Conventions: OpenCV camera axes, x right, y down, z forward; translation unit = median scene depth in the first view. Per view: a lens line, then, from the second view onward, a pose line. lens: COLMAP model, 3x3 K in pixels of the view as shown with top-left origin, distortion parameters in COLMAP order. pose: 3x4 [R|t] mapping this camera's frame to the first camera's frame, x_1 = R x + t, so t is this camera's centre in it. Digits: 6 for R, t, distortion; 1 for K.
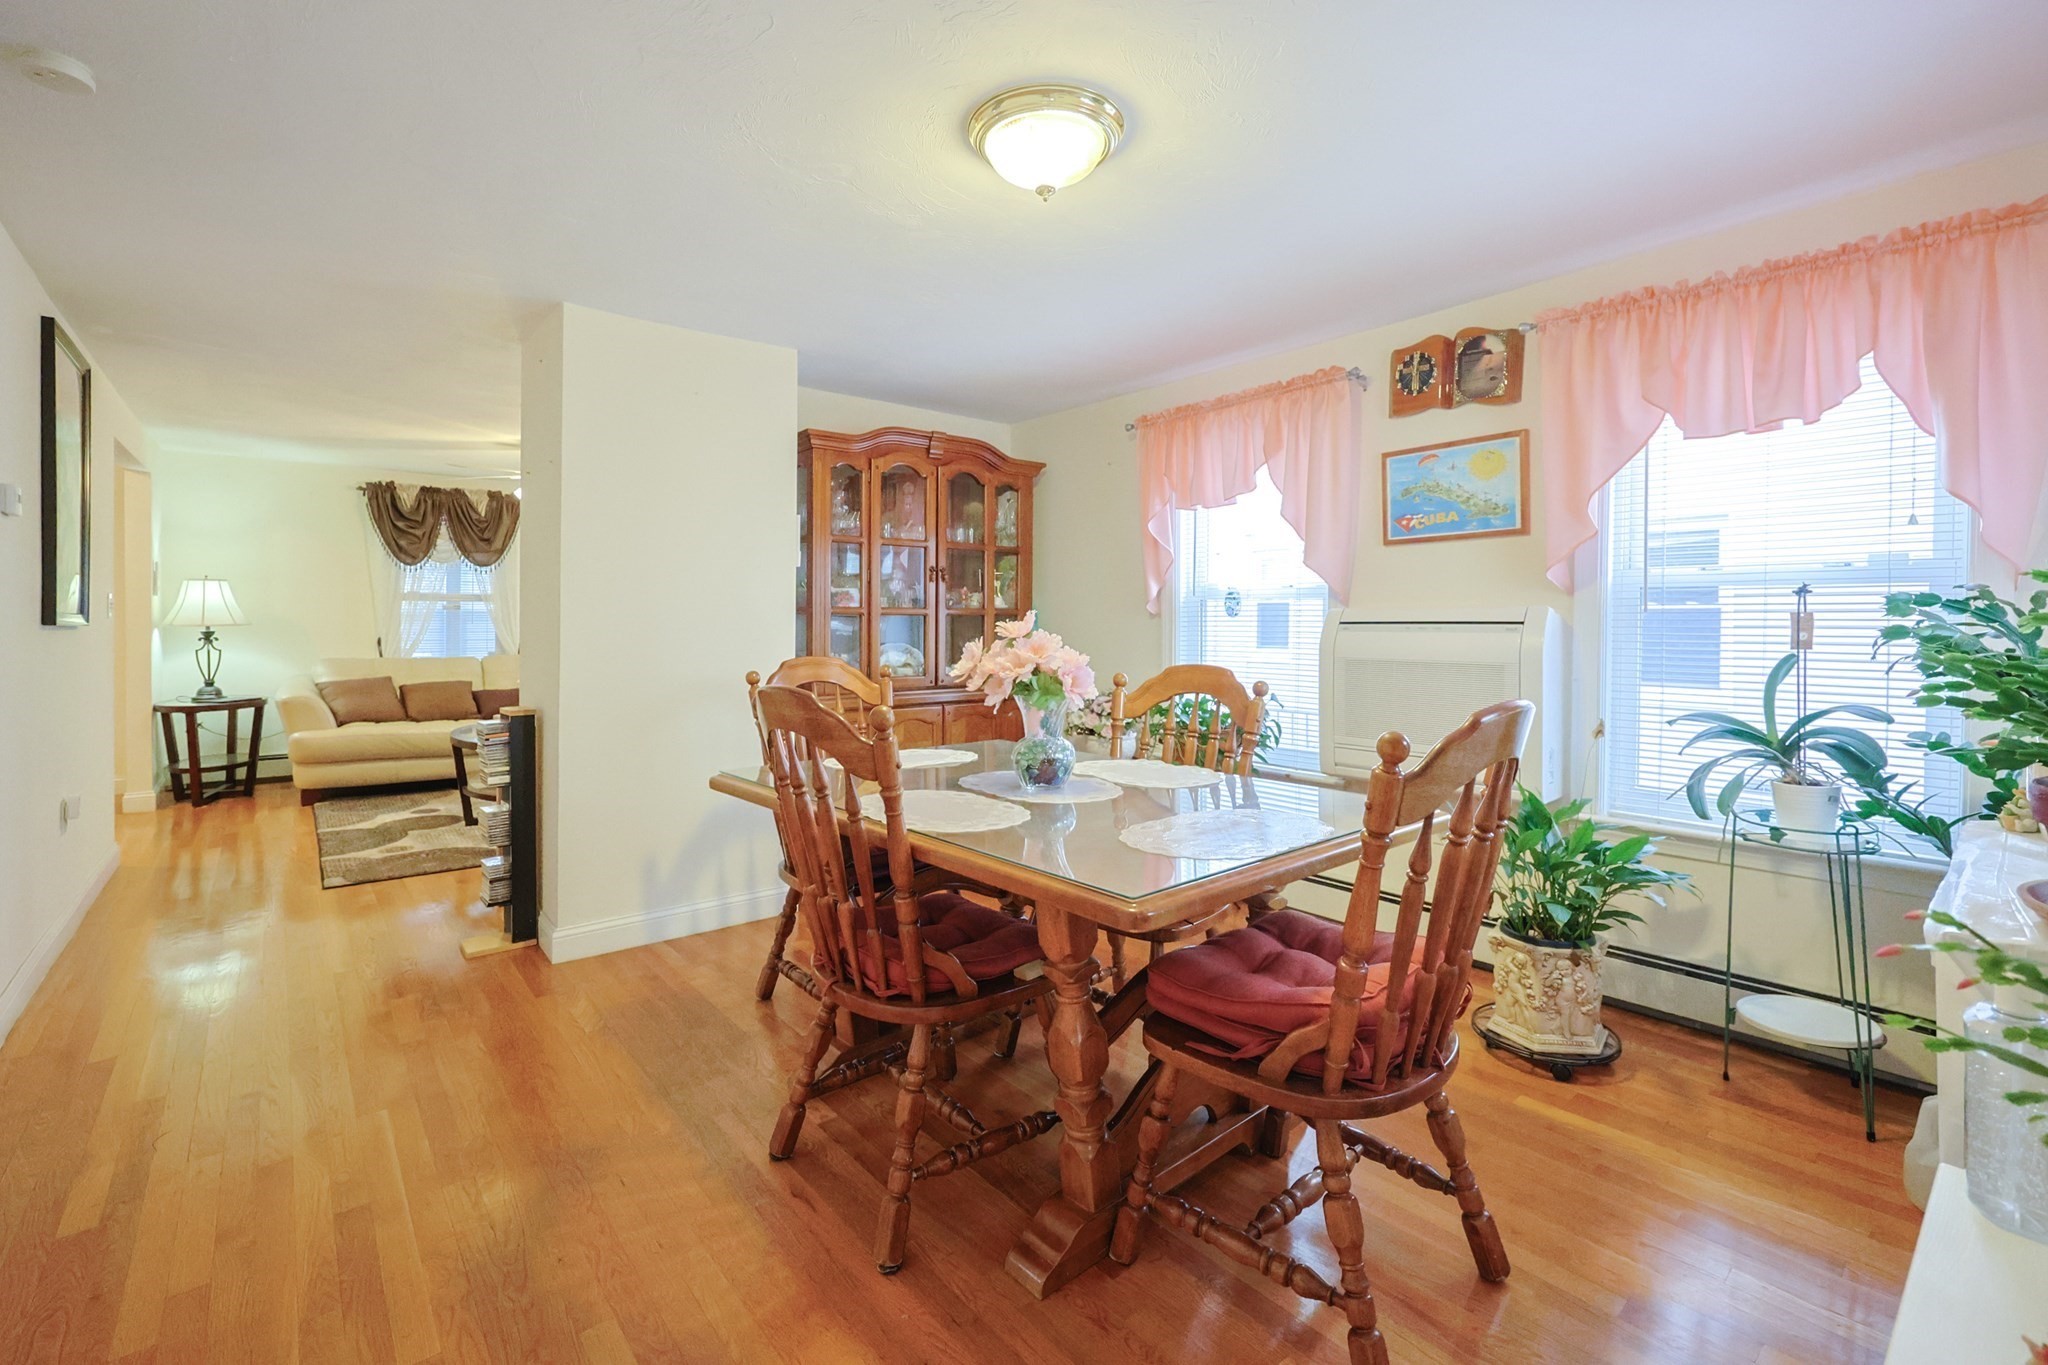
lens RADIAL K [[878.1, 0, 1012.8], [0, 878.1, 630.9], [0, 0, 1]] dist [-0.000715, -0.000056]
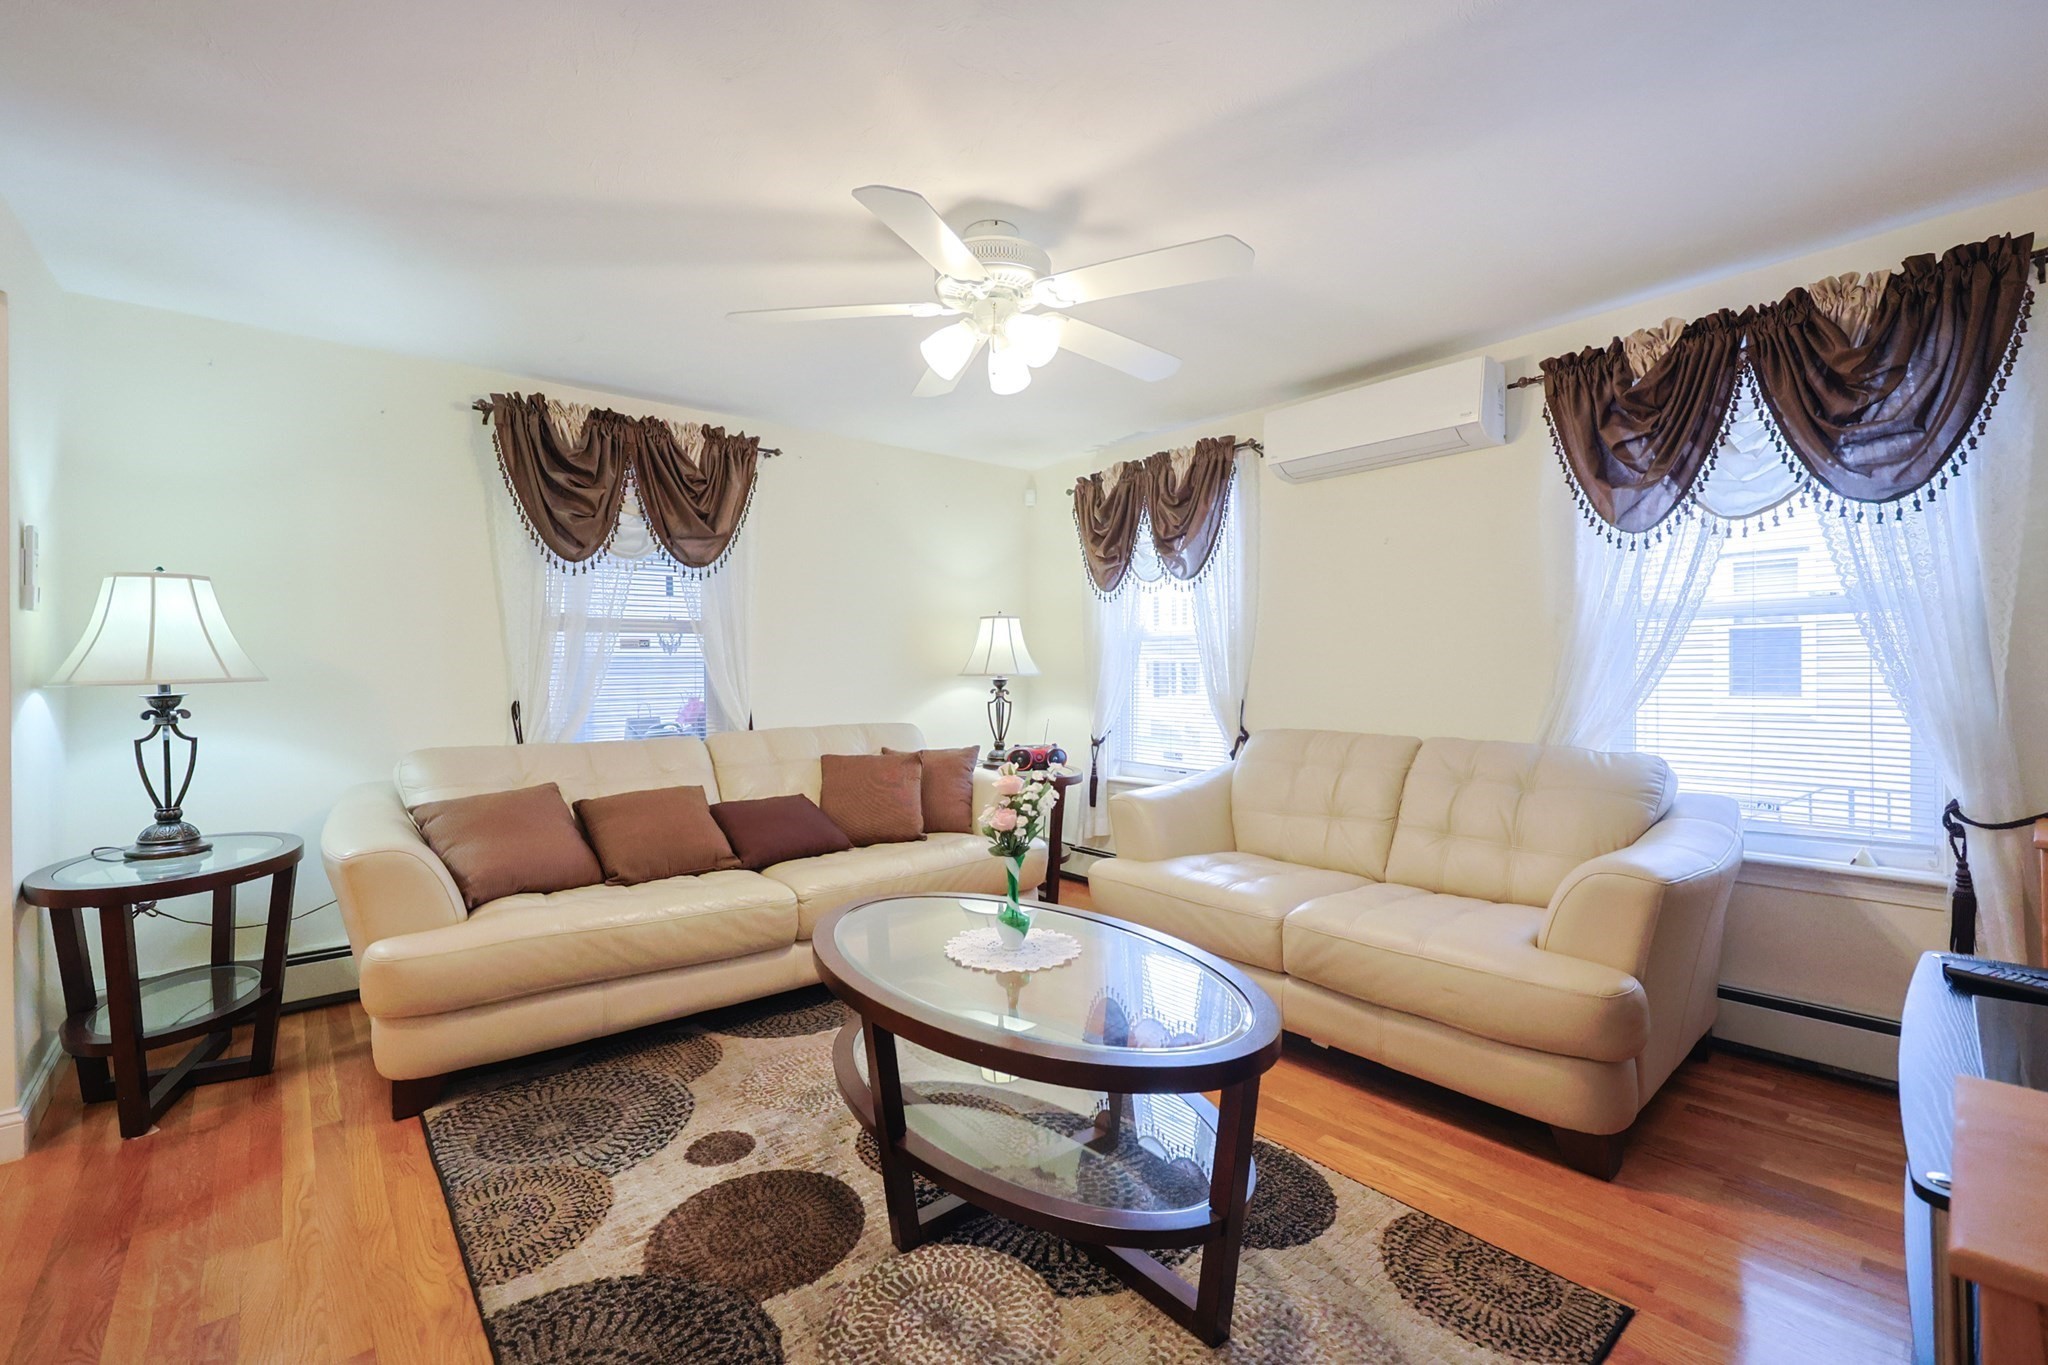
lens RADIAL K [[878.1, 0, 1033.0], [0, 878.1, 667.4], [0, 0, 1]] dist [-0.000715, -0.000056]
pose [[0.999774, -0.019442, 0.008616, -0.494557], [0.019562, 0.999710, -0.014078, 0.000331], [-0.008340, 0.014243, 0.999864, 0.565716]]
